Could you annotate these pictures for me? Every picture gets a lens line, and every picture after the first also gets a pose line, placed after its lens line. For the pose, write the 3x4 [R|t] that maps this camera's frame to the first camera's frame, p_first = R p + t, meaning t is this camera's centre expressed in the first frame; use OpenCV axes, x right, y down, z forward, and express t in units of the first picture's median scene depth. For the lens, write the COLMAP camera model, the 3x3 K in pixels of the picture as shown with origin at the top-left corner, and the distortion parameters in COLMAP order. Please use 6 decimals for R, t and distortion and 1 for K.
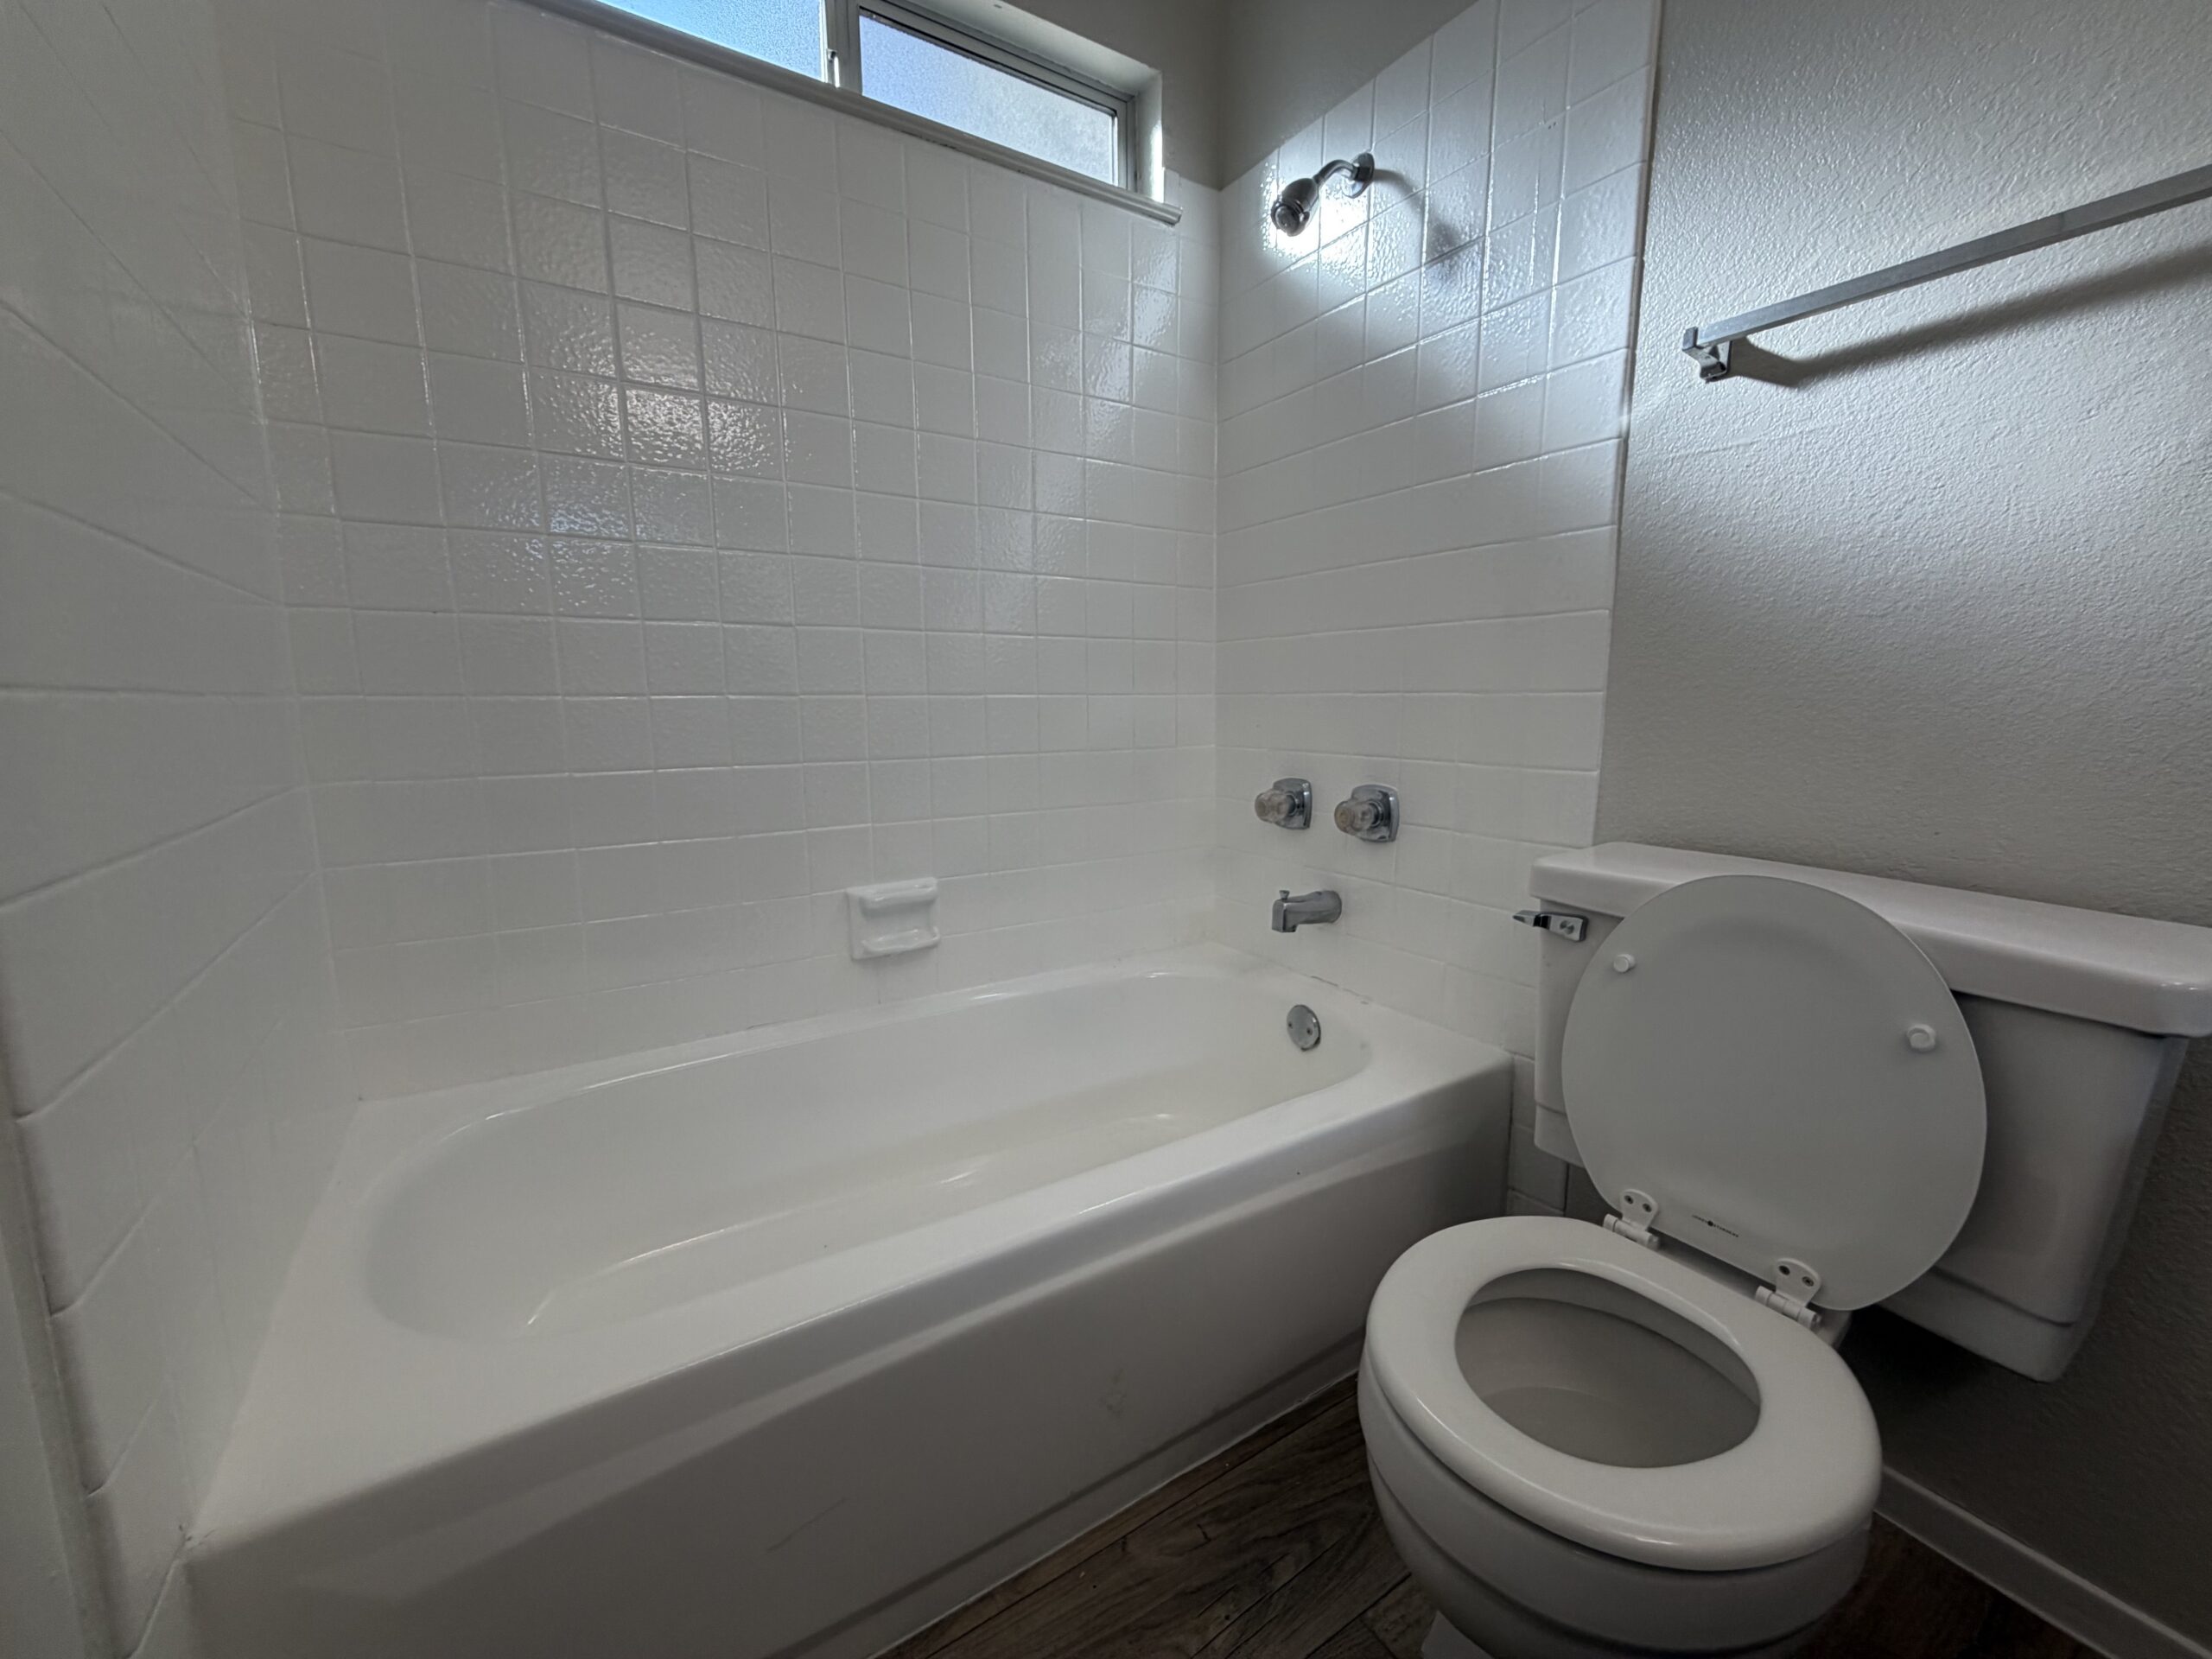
lens RADIAL K [[880.2, 0, 1104.0], [0, 880.2, 830.4], [0, 0, 1]] dist [-0.000593, -0.000218]
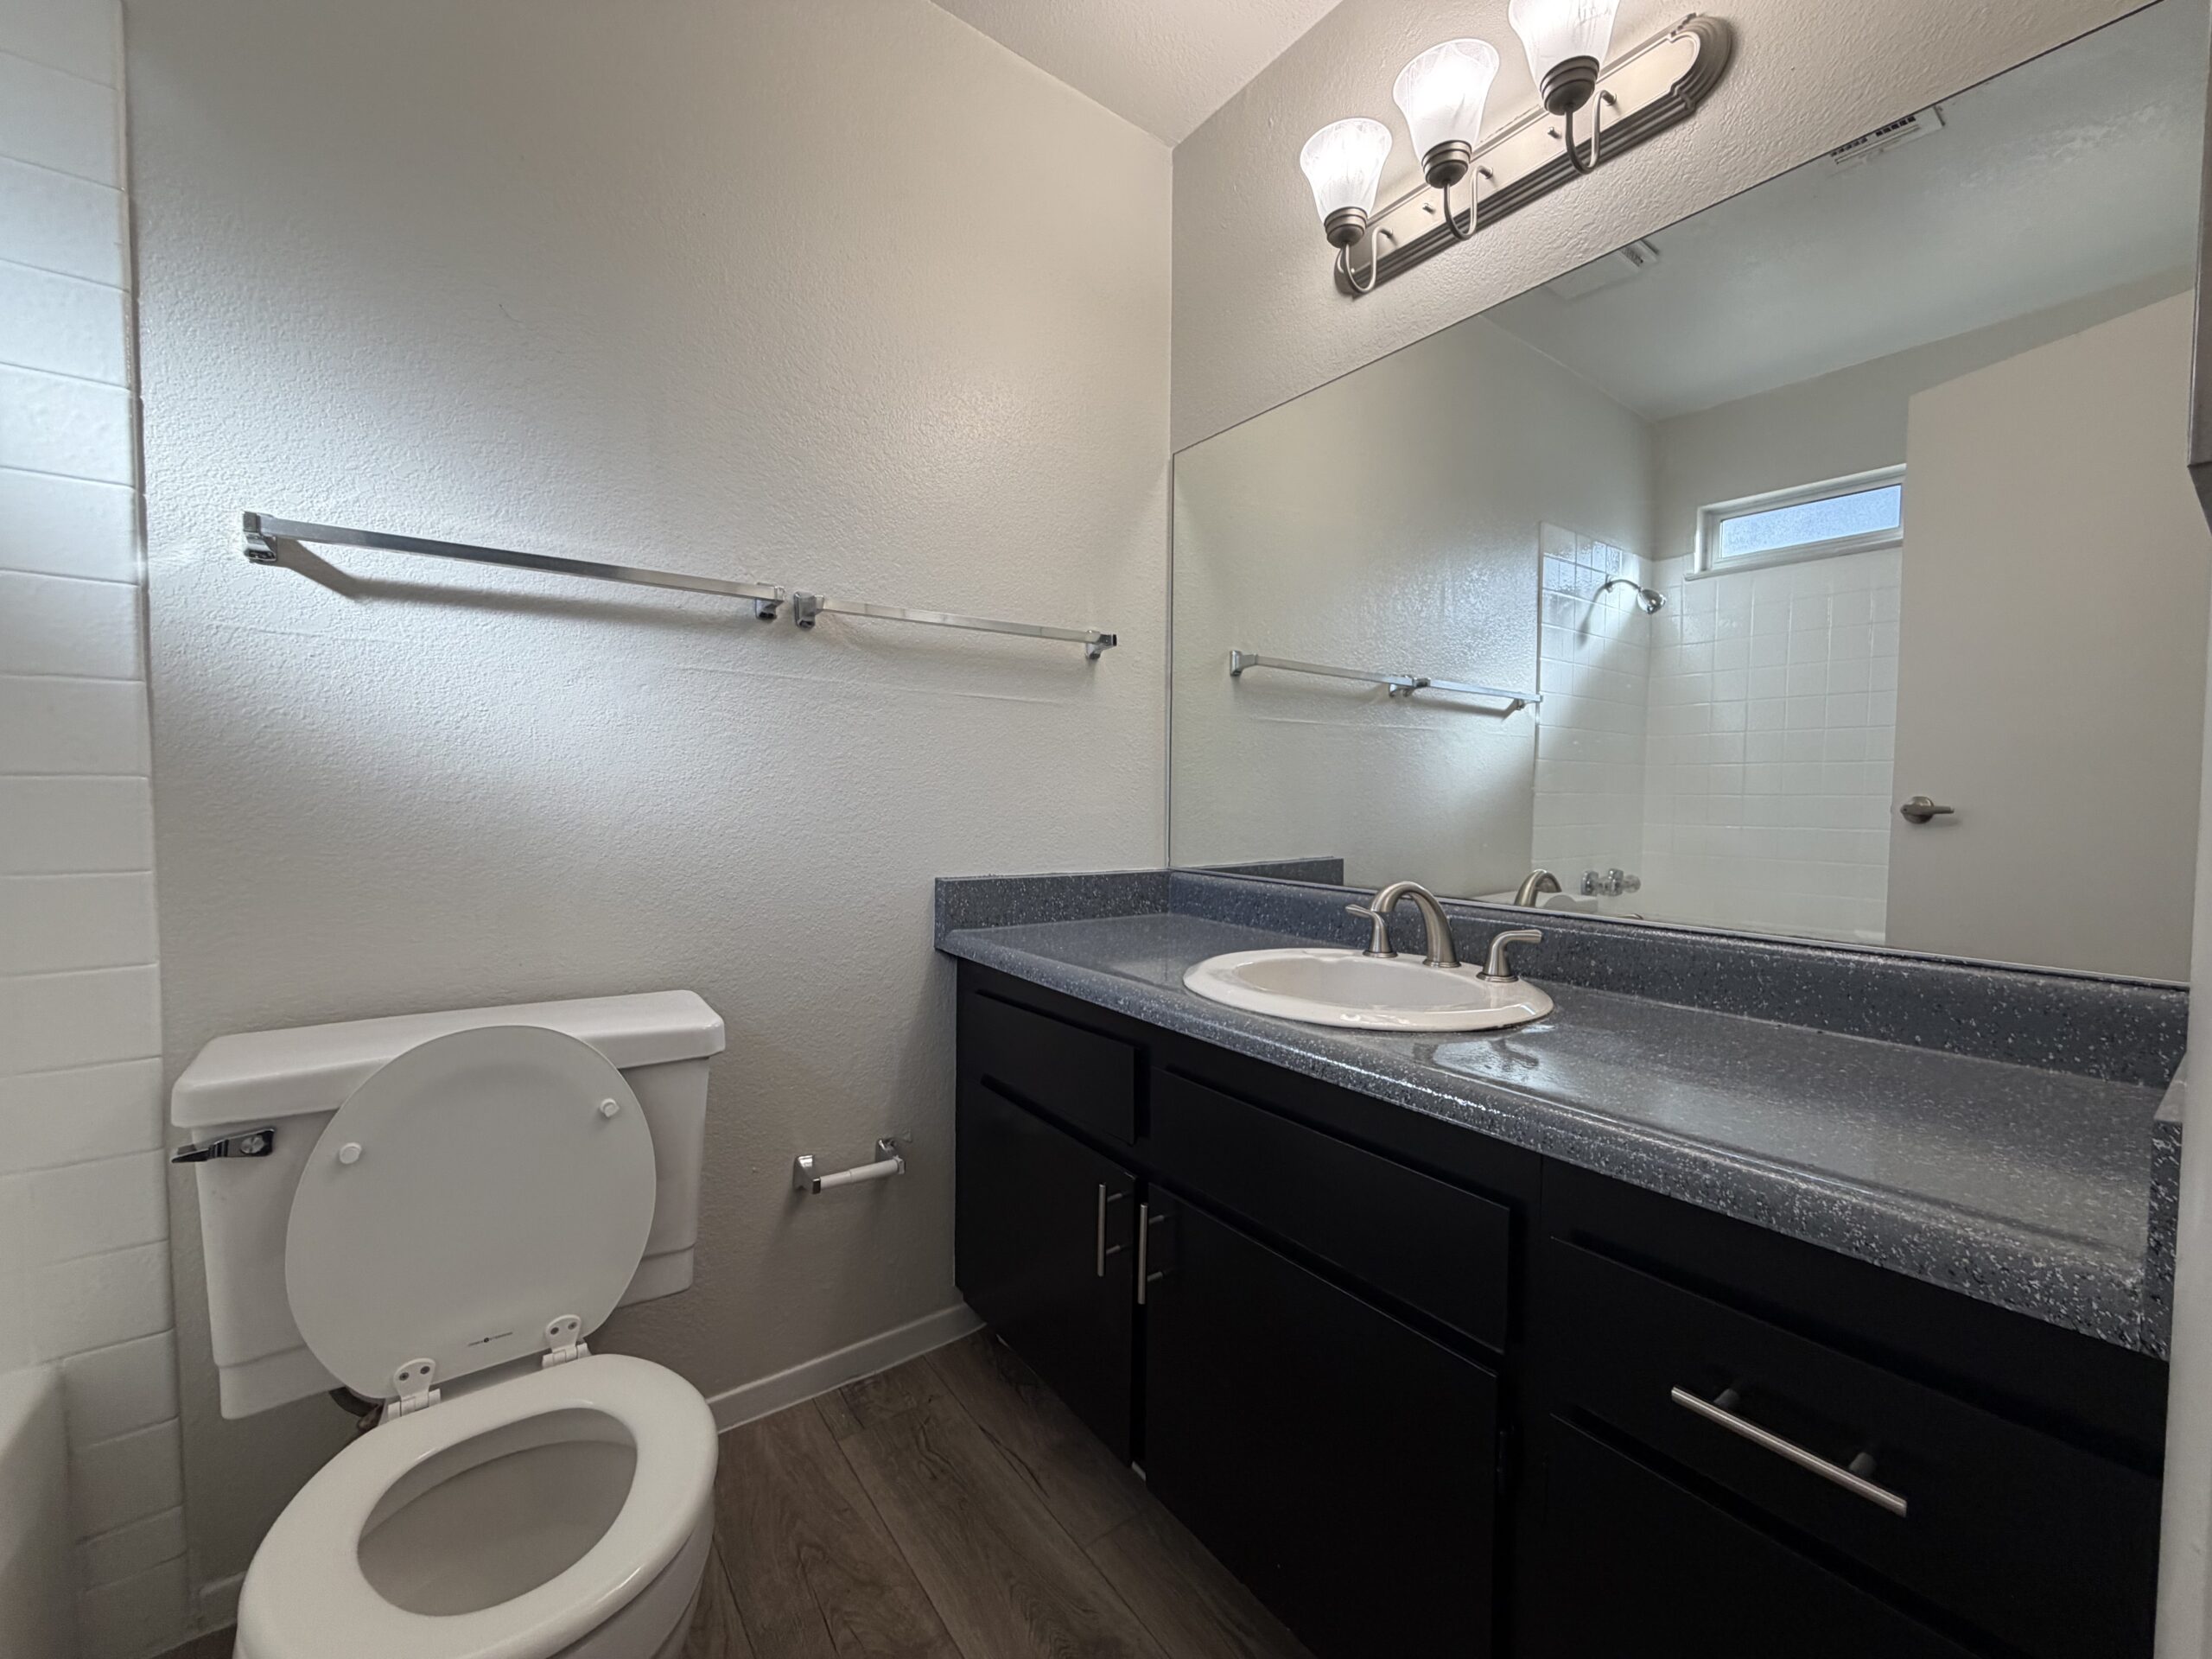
lens RADIAL K [[880.2, 0, 1104.0], [0, 880.2, 830.4], [0, 0, 1]] dist [-0.000593, -0.000218]
pose [[-0.059670, -0.032837, 0.997678, -0.372656], [0.143850, 0.988744, 0.041146, -0.108081], [-0.987799, 0.145971, -0.054275, 0.140086]]
